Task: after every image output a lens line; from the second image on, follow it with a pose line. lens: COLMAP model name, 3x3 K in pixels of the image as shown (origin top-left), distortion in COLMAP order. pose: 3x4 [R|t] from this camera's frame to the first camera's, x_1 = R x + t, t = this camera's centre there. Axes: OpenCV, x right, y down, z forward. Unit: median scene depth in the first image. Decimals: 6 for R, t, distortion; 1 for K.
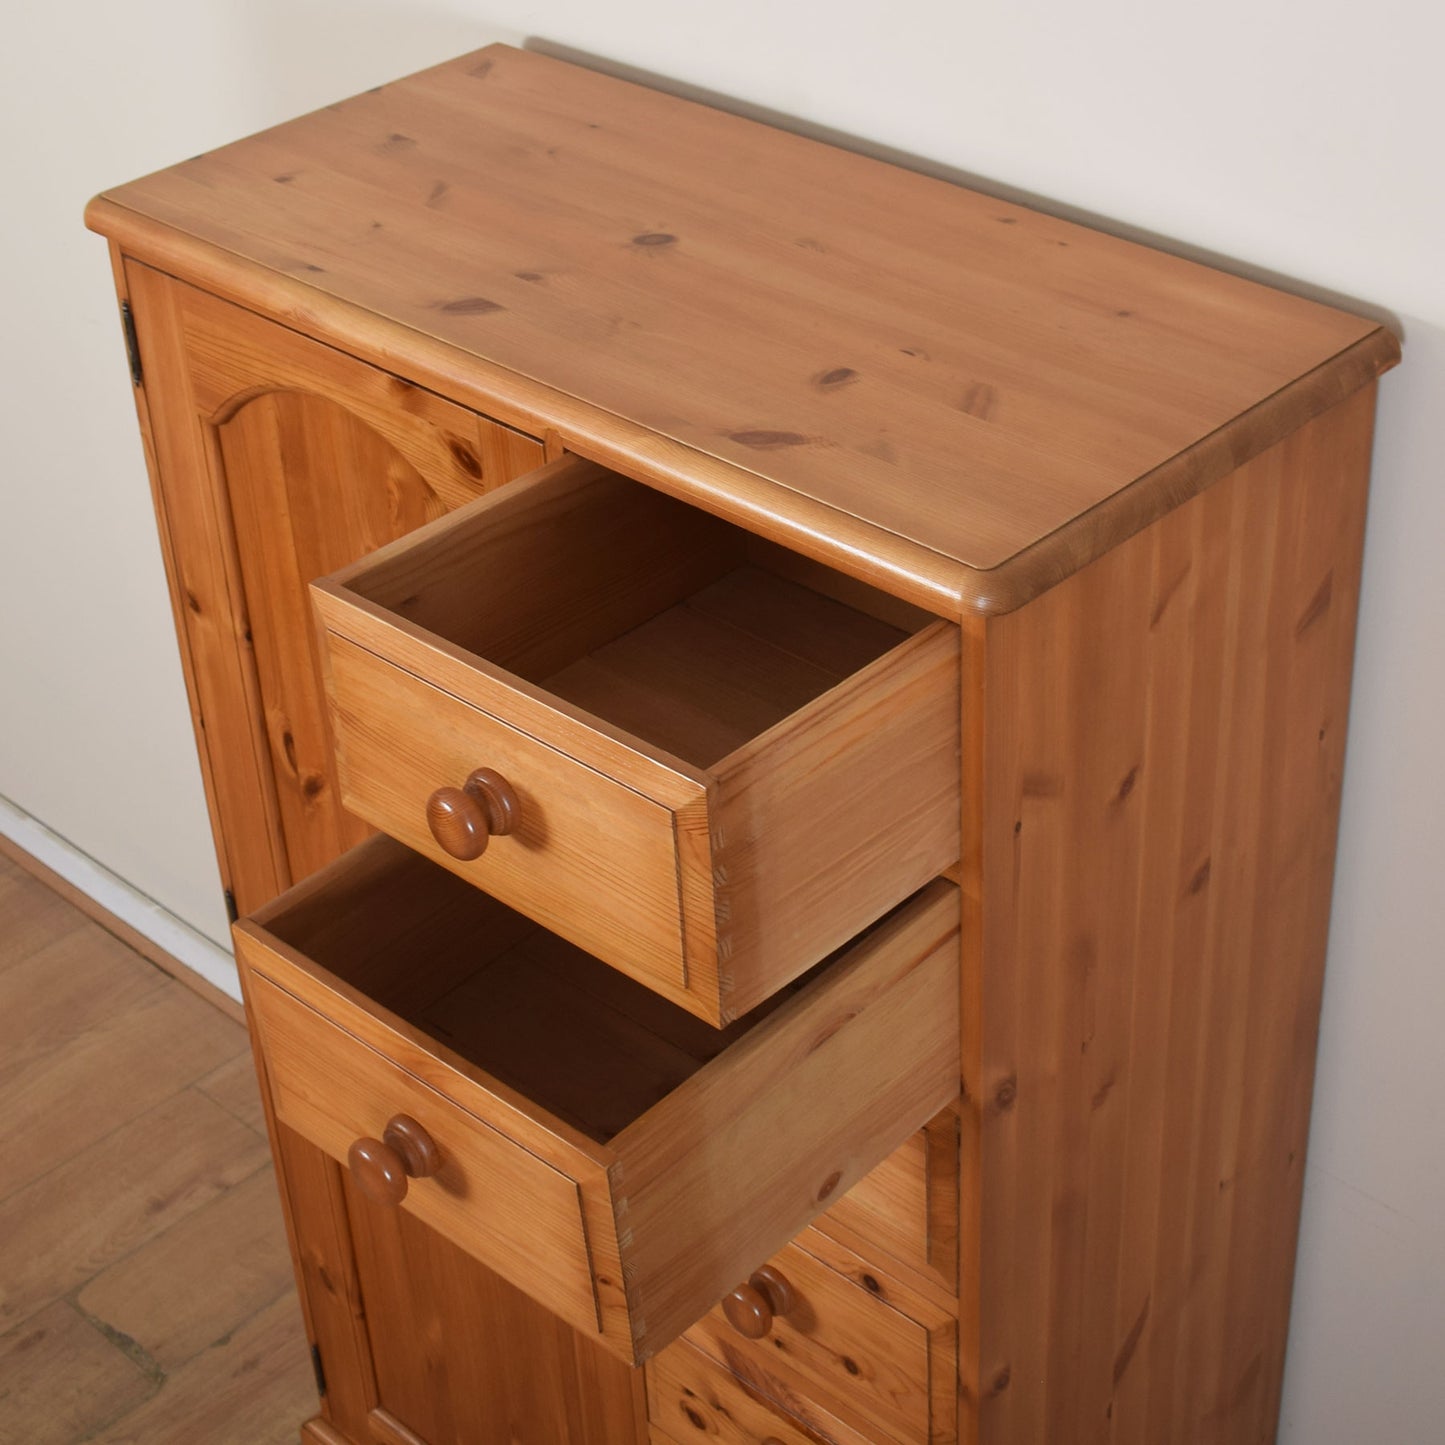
lens RADIAL K [[2728.1, 0, 783.5], [0, 2728.1, 645.9], [0, 0, 1]] dist [-0.074216, -0.044476]
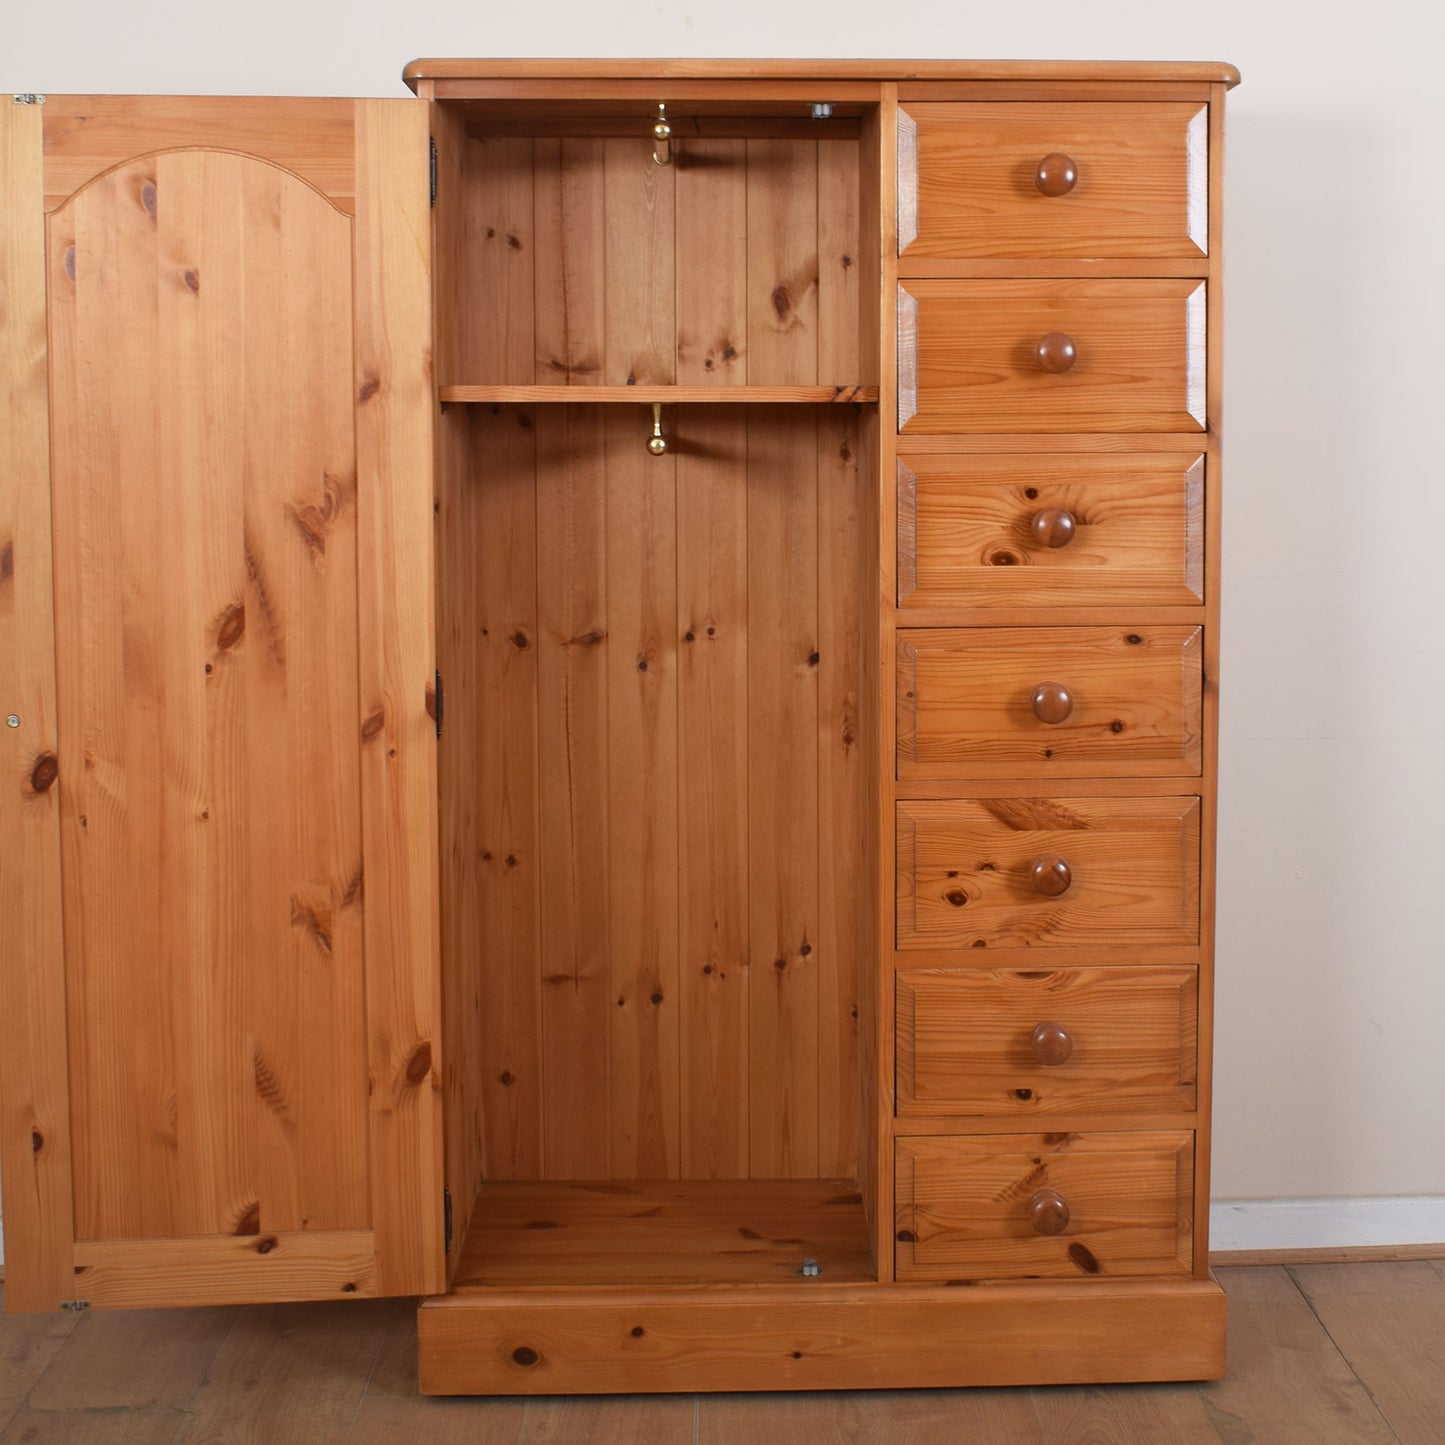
lens RADIAL K [[2728.1, 0, 783.5], [0, 2728.1, 645.9], [0, 0, 1]] dist [-0.074216, -0.044476]
pose [[0.696360, -0.040909, 0.716526, -1.153194], [0.369531, 0.876301, -0.309100, 0.610703], [-0.615248, 0.480024, 0.625338, 0.151070]]
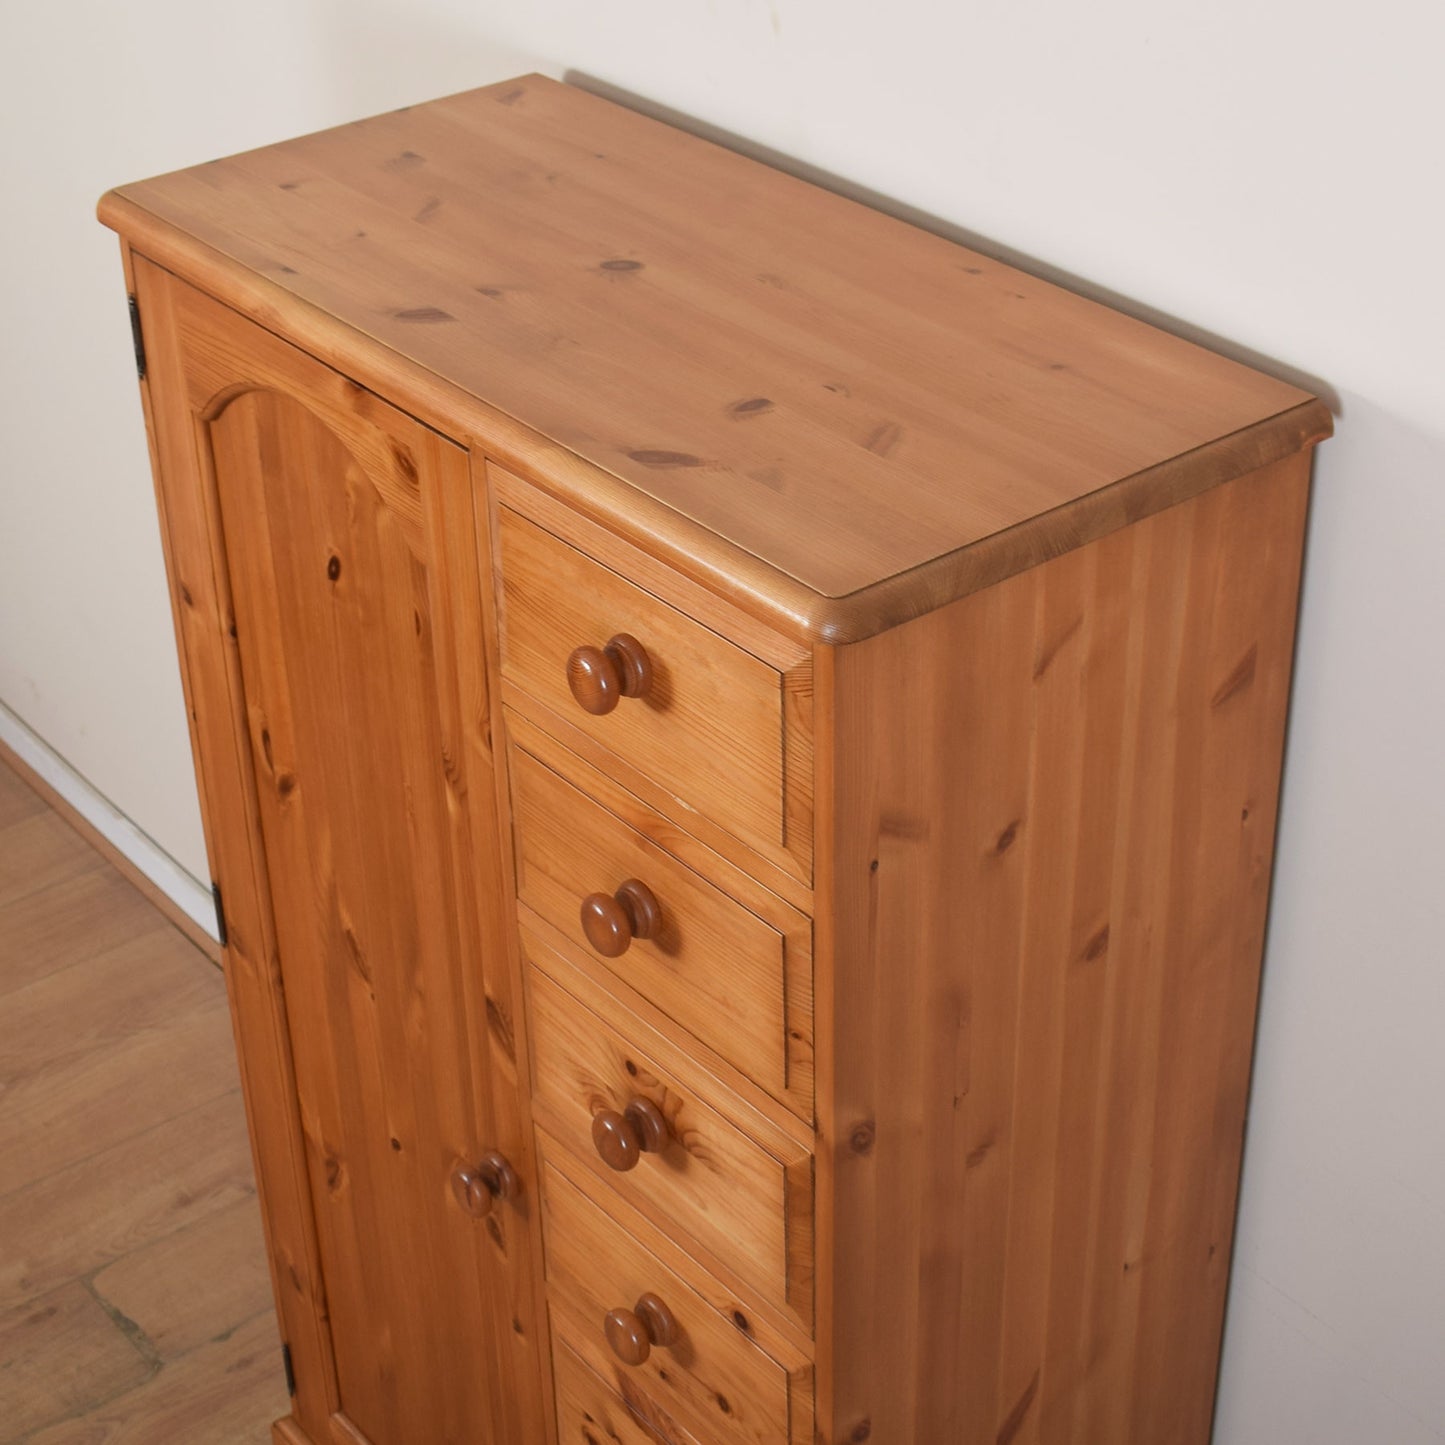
lens RADIAL K [[2733.7, 0, 723.5], [0, 2733.7, 723.2], [0, 0, 1]] dist [-0.057278, -0.122710]
pose [[0.989299, 0.087778, -0.116543, 0.117626], [-0.088648, 0.996060, -0.002293, 0.017978], [0.115883, 0.012599, 0.993183, 0.001208]]
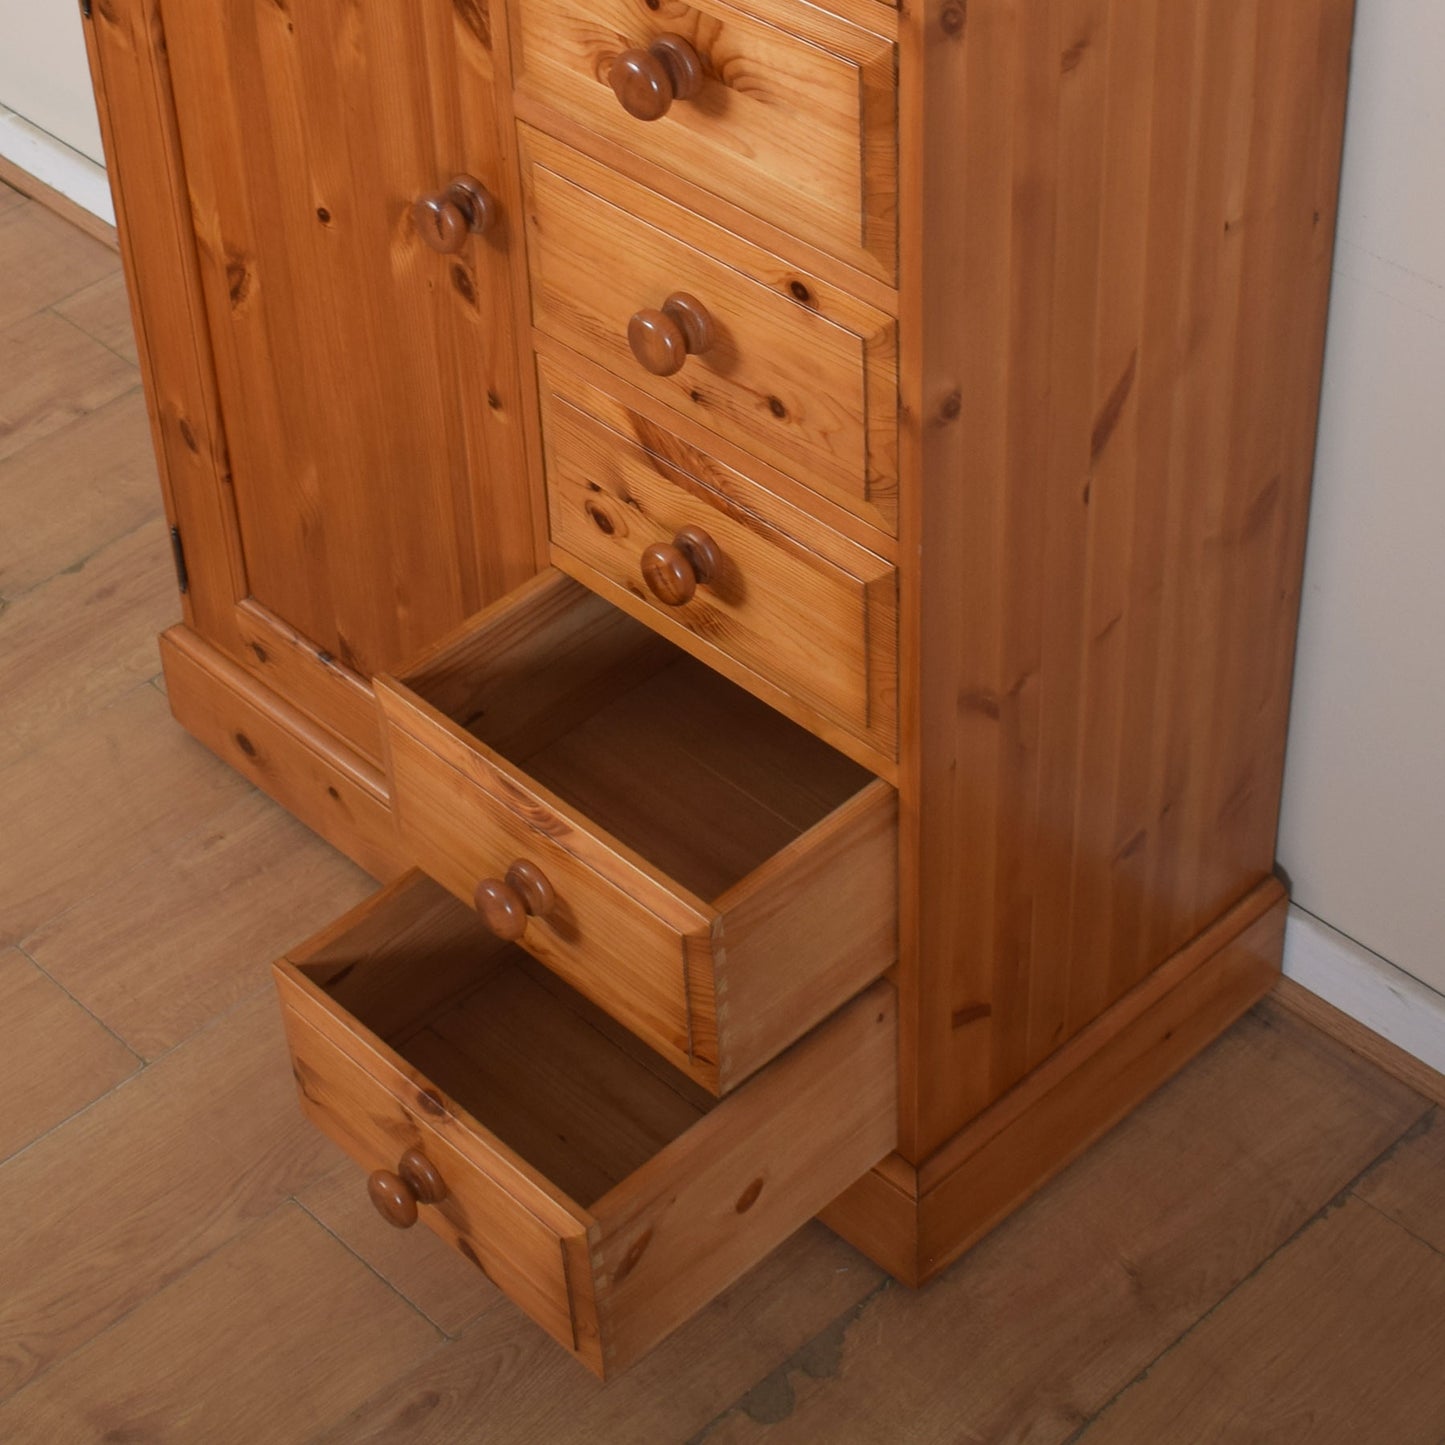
lens RADIAL K [[3321.0, 0, 541.1], [0, 3321.0, 347.4], [0, 0, 1]] dist [-0.050755, -0.279468]
pose [[0.996549, 0.019481, -0.080684, 0.034190], [-0.014446, 0.997939, 0.062524, 0.179174], [0.081736, -0.061143, 0.994777, -0.040341]]
